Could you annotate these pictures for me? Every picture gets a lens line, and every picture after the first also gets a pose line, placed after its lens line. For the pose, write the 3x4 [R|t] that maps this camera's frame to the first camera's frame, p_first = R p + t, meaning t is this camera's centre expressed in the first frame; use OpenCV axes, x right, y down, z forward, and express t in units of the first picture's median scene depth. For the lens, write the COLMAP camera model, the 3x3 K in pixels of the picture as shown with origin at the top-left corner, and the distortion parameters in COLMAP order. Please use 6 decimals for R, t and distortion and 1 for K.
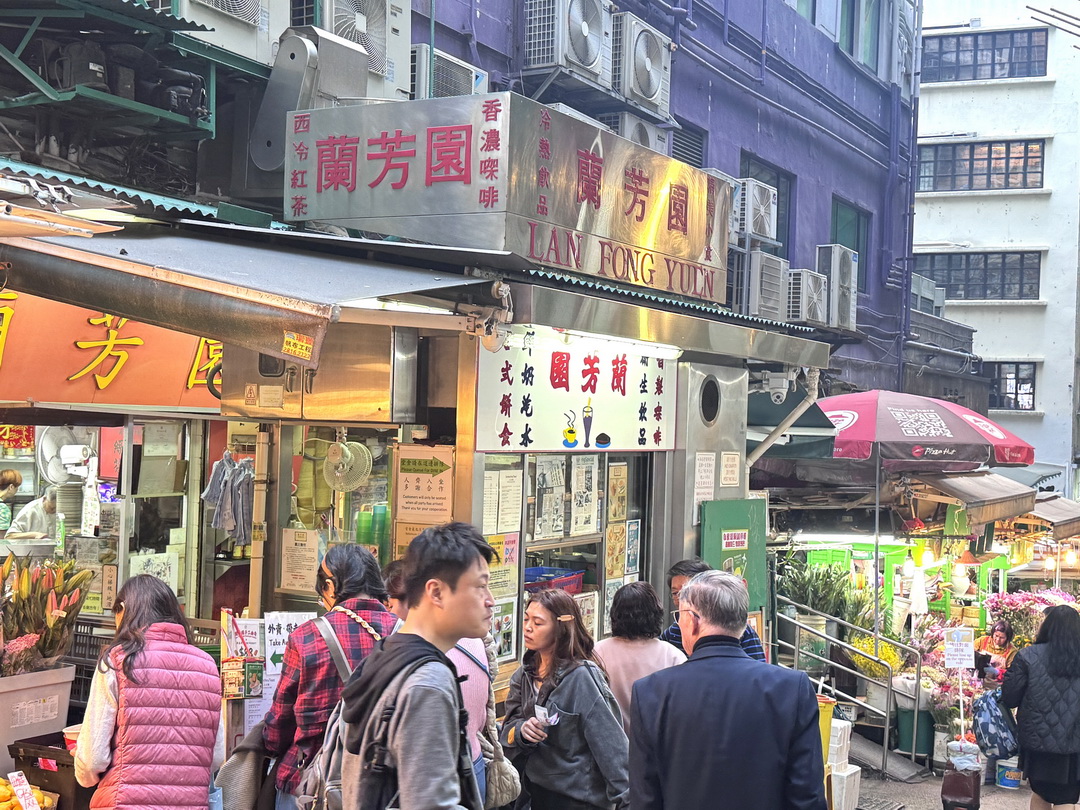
lens RADIAL K [[1389.5, 0, 540.0], [0, 1389.5, 405.0], [0, 0, 1]] dist [0.216592, -0.499141]
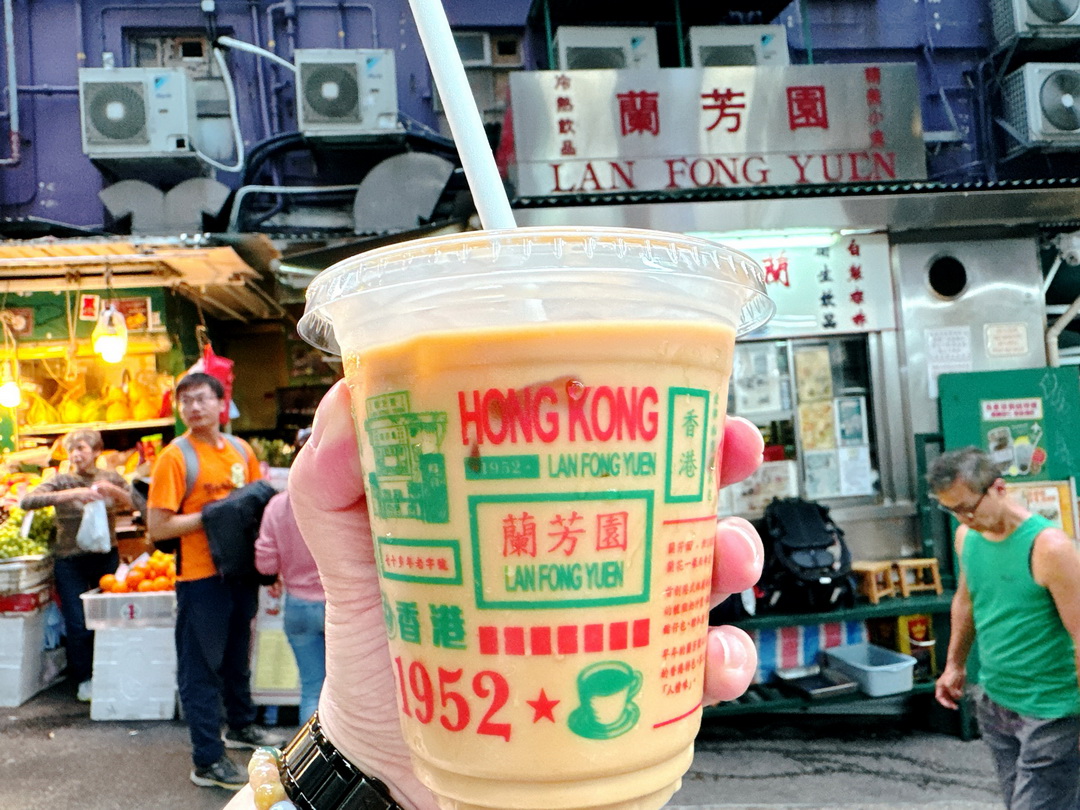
lens RADIAL K [[770.8, 0, 540.0], [0, 770.8, 405.0], [0, 0, 1]] dist [0.000375, -0.000028]
pose [[0.596374, -0.102758, -0.796102, 0.407307], [0.102160, 0.993424, -0.051698, 0.094815], [0.796179, -0.050498, 0.602950, 0.436180]]
